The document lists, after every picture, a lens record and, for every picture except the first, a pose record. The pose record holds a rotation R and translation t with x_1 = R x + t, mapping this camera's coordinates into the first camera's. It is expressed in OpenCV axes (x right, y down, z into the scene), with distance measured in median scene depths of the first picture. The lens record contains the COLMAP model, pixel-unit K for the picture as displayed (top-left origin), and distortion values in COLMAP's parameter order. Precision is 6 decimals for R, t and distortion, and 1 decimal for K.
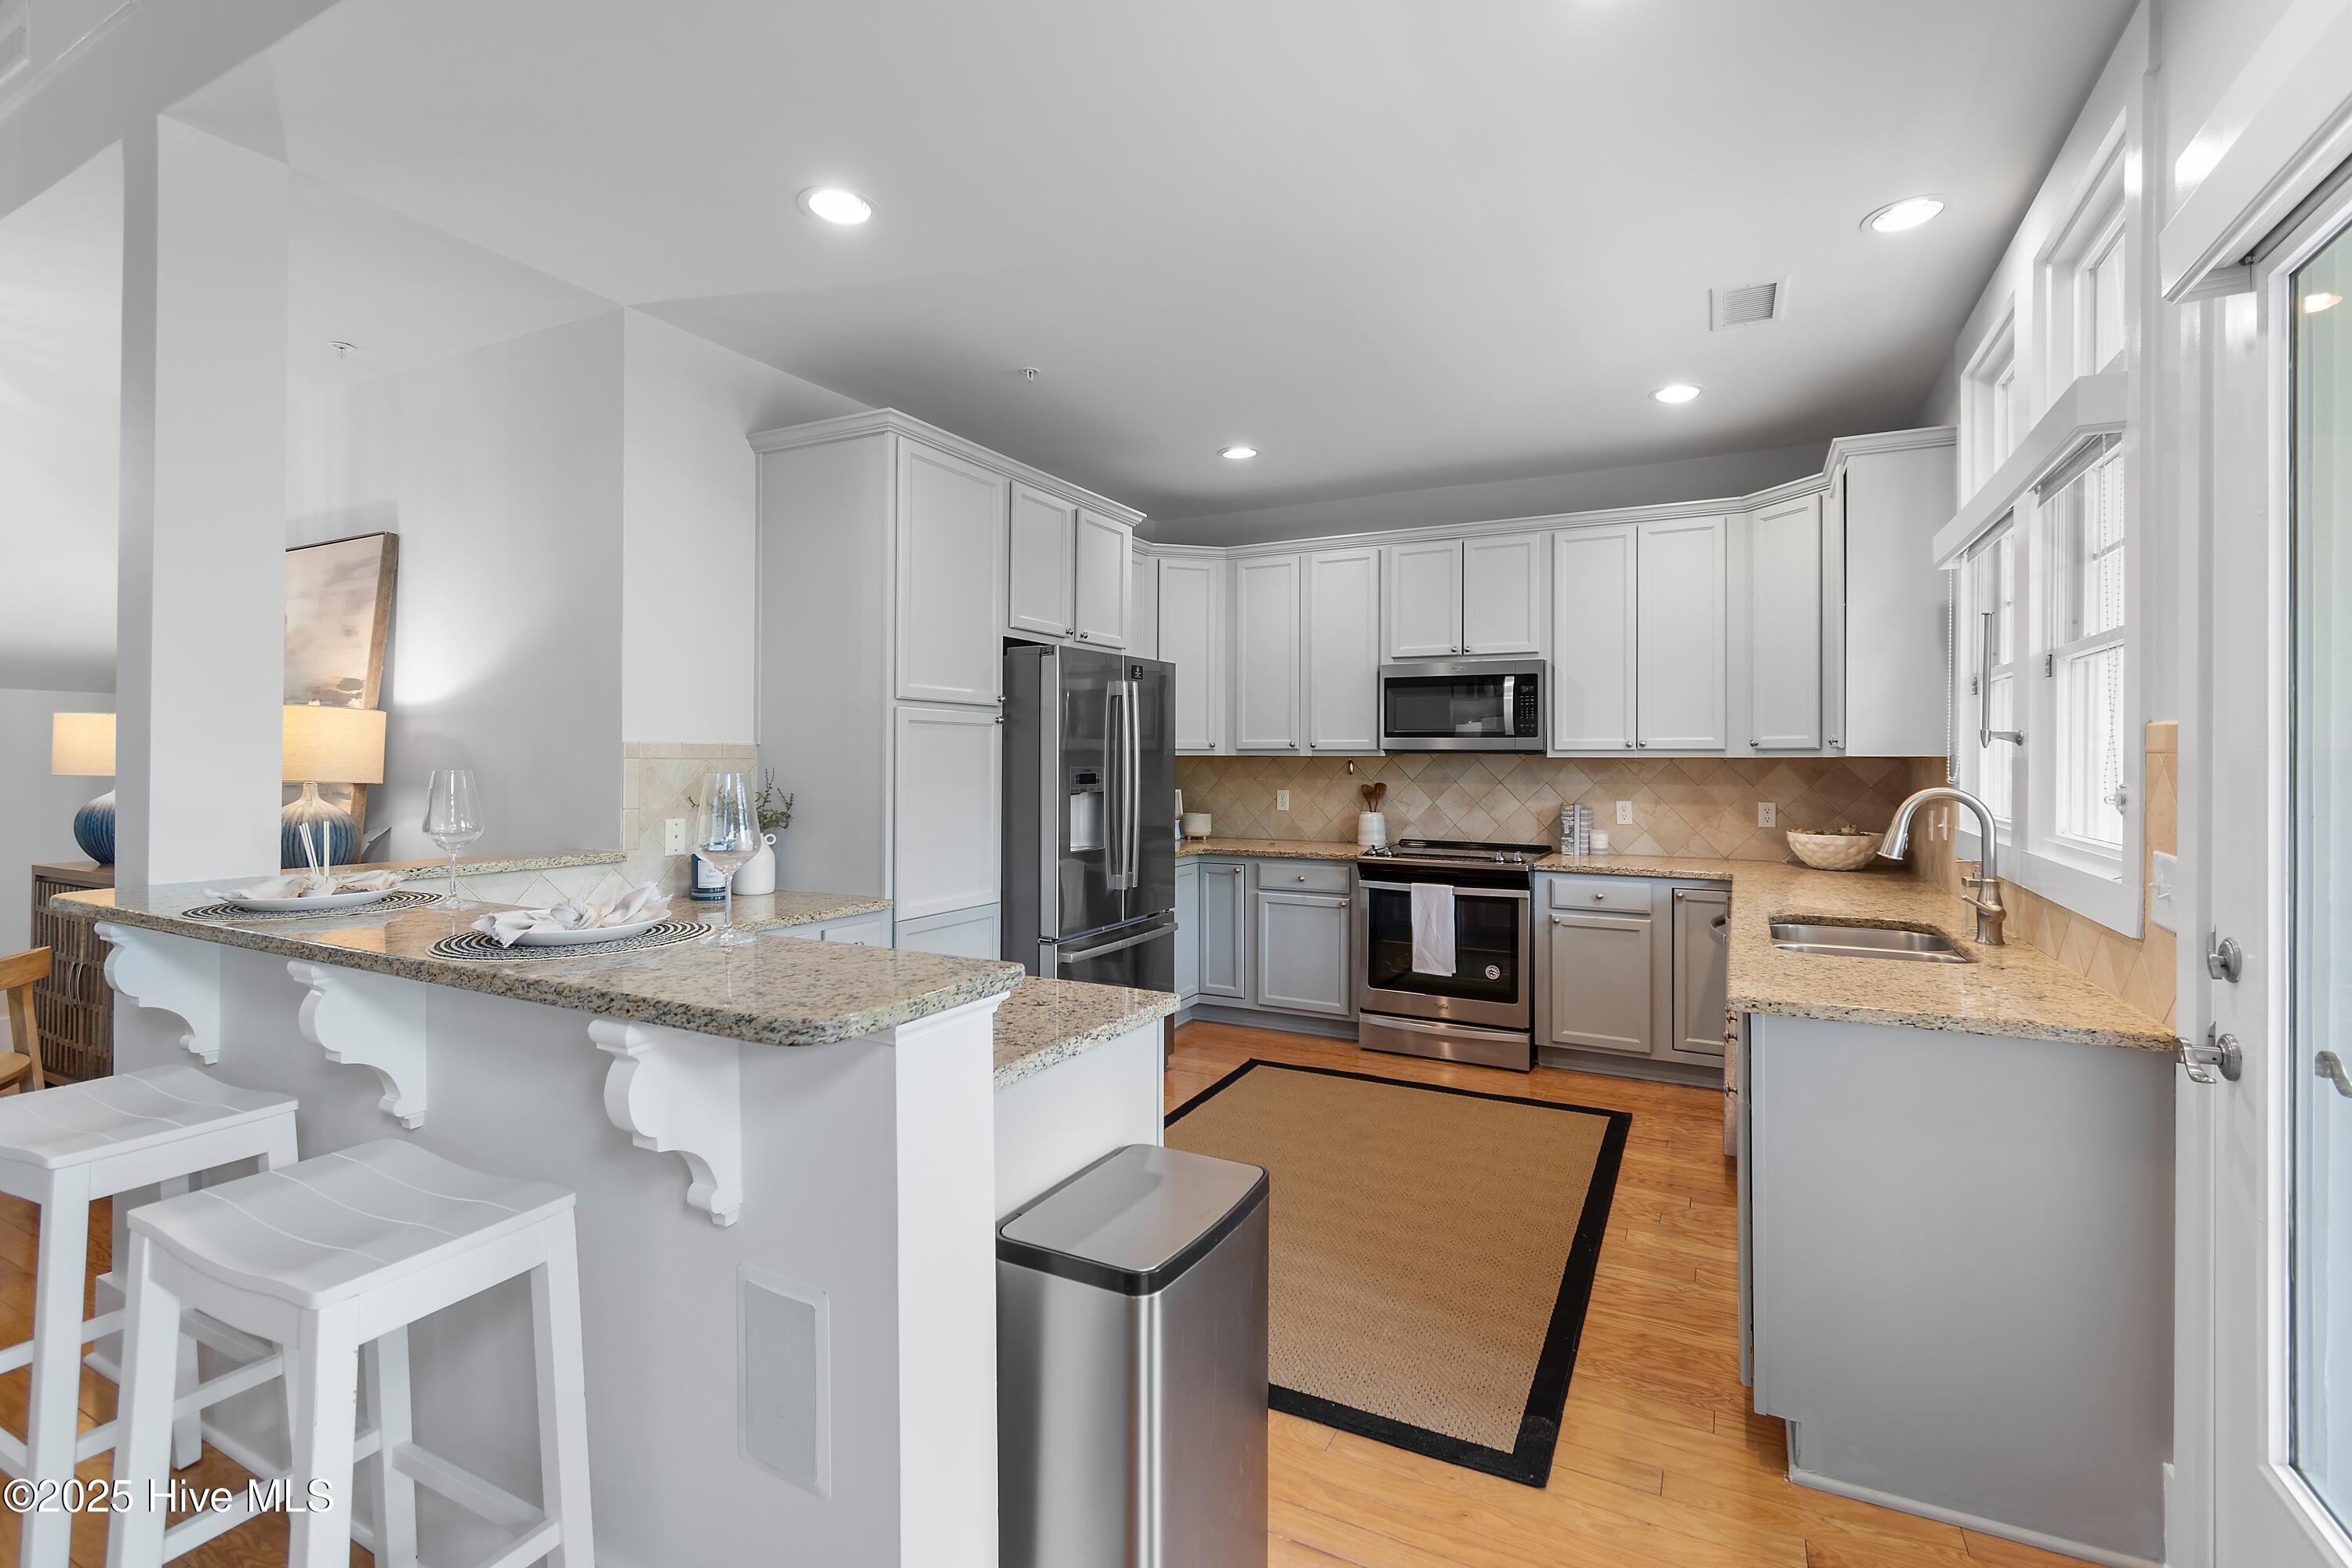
lens RADIAL K [[1043.1, 0, 1163.2], [0, 1043.1, 756.5], [0, 0, 1]] dist [0.003166, -0.001333]
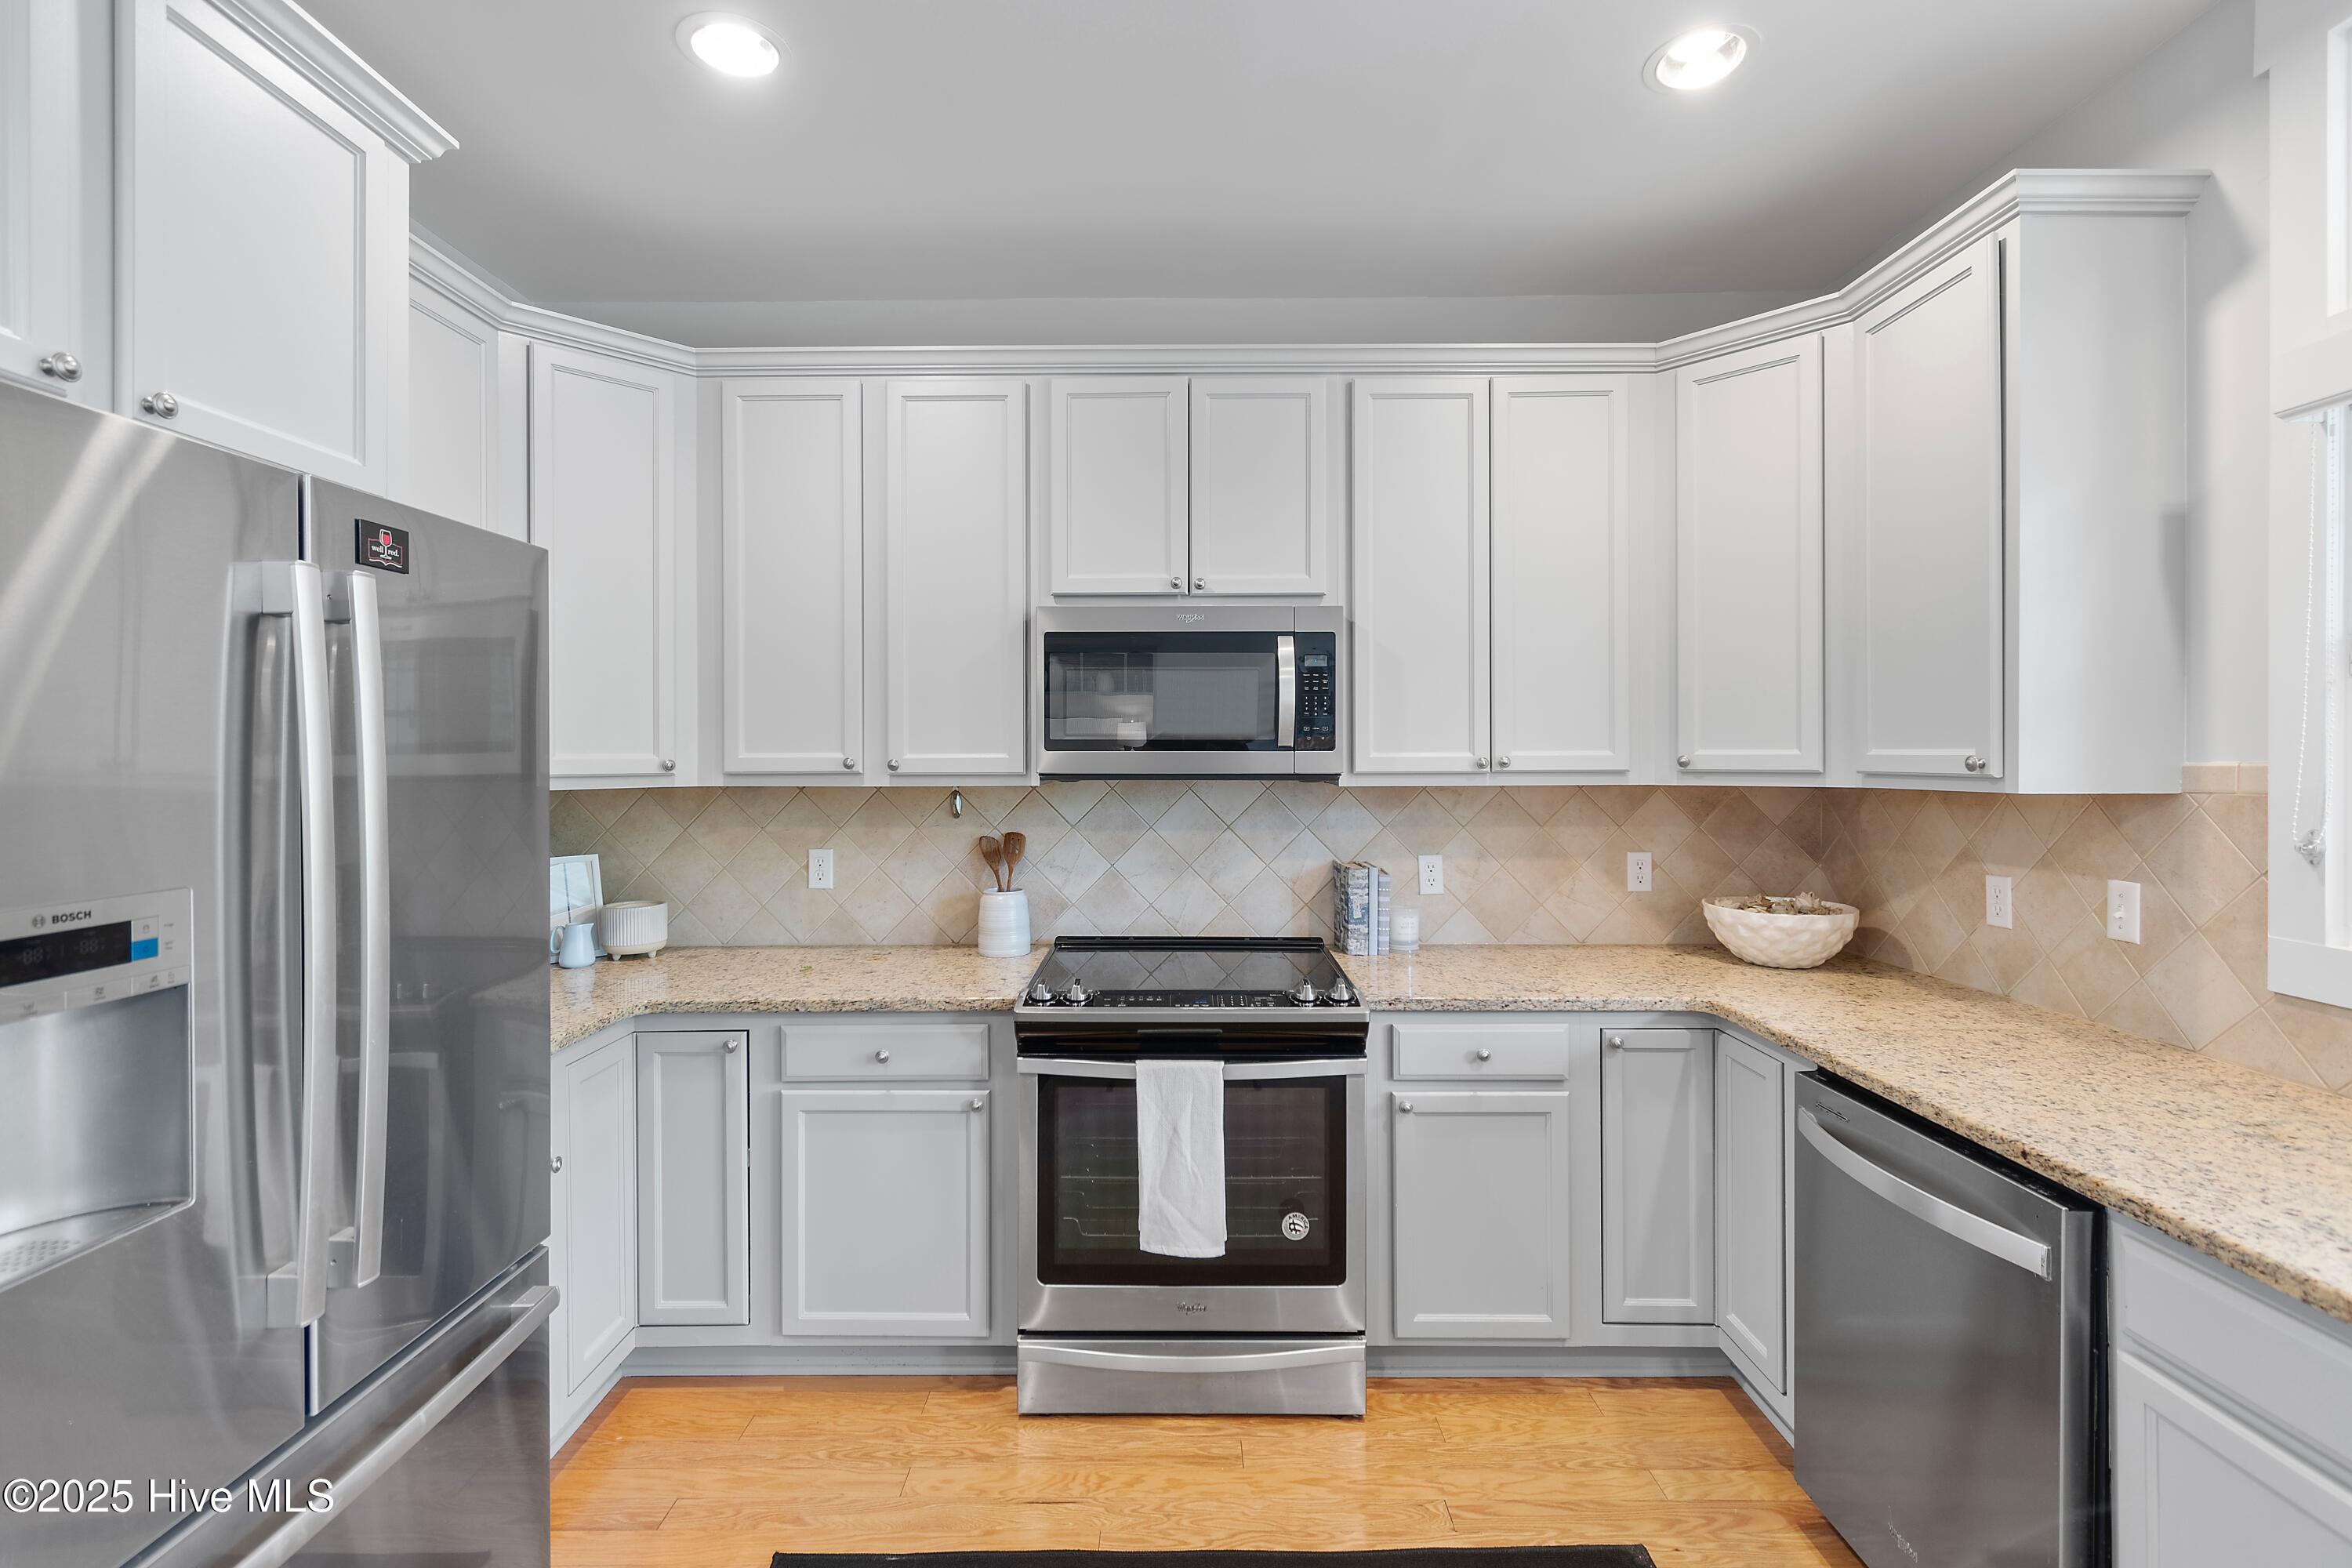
lens RADIAL K [[1043.1, 0, 1166.5], [0, 1043.1, 750.8], [0, 0, 1]] dist [0.003166, -0.001333]
pose [[0.882884, -0.005414, 0.469560, 0.028580], [0.007014, 0.999974, -0.001658, -0.017935], [-0.469539, 0.004757, 0.882899, 0.563657]]
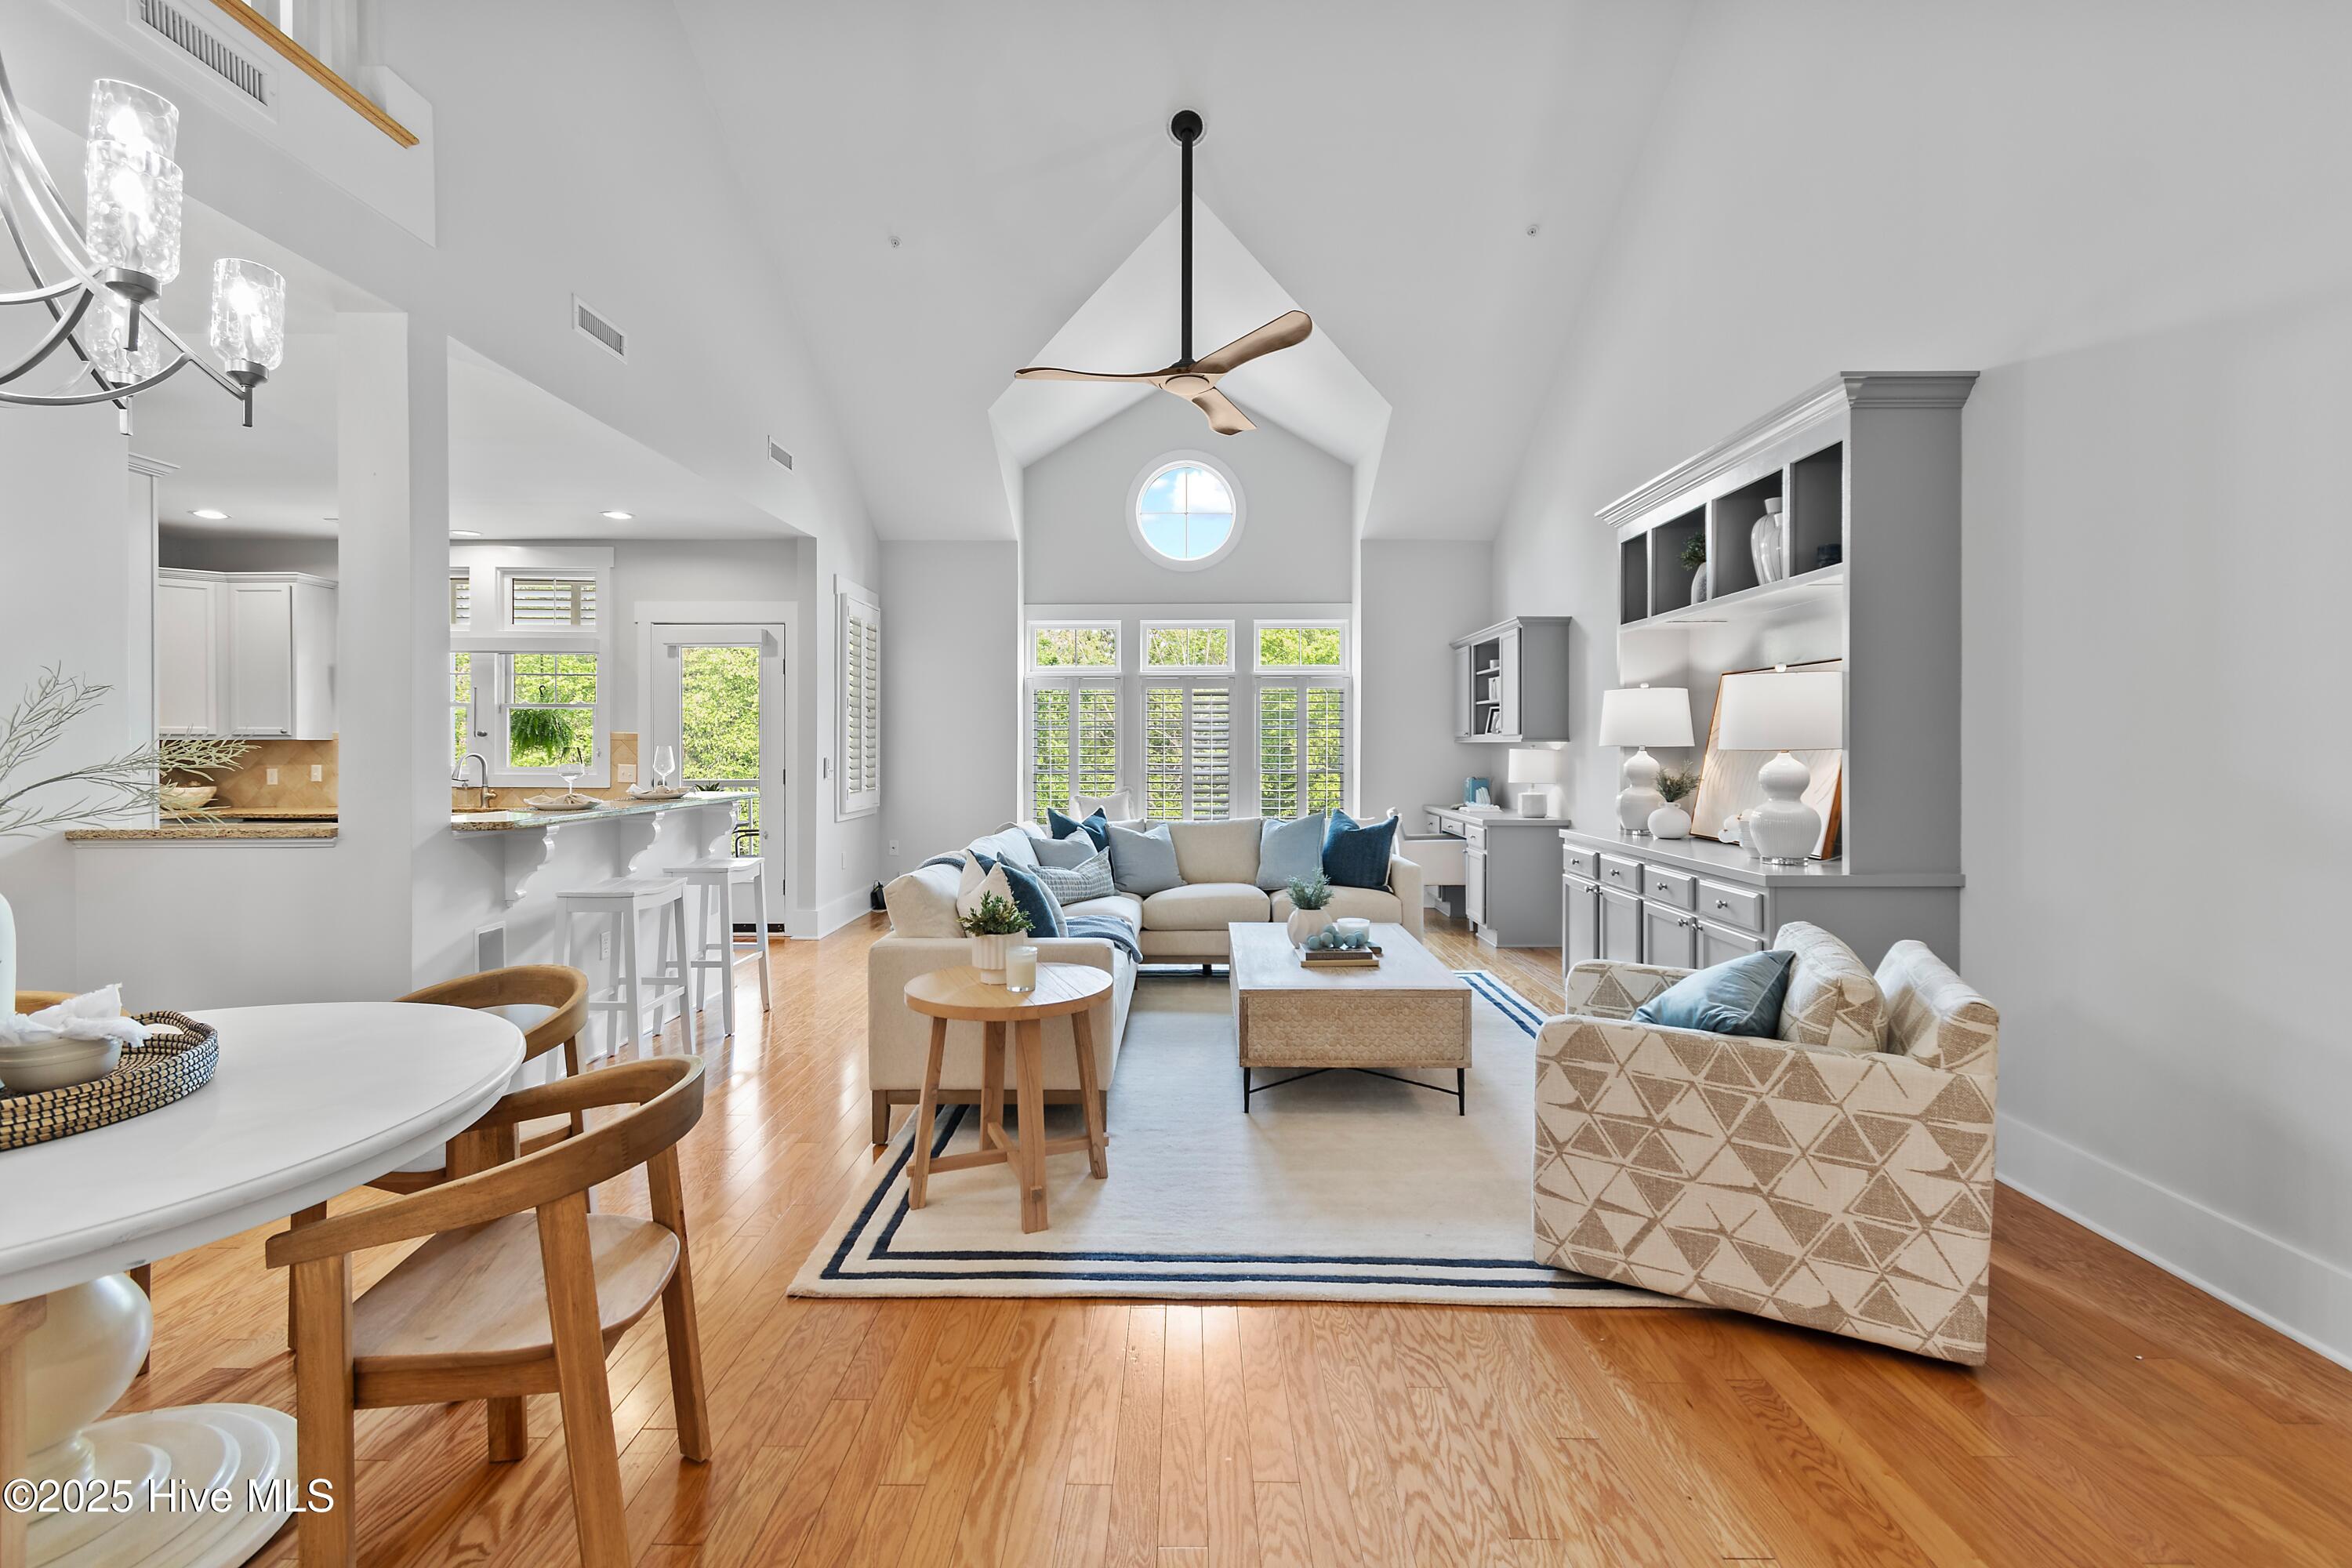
lens RADIAL K [[1043.1, 0, 1176.9], [0, 1043.1, 766.2], [0, 0, 1]] dist [0.003166, -0.001333]
pose [[-0.461492, -0.021945, 0.886873, -1.360017], [-0.003383, 0.999730, 0.022977, -0.000215], [-0.887138, 0.007603, -0.461442, 0.344603]]
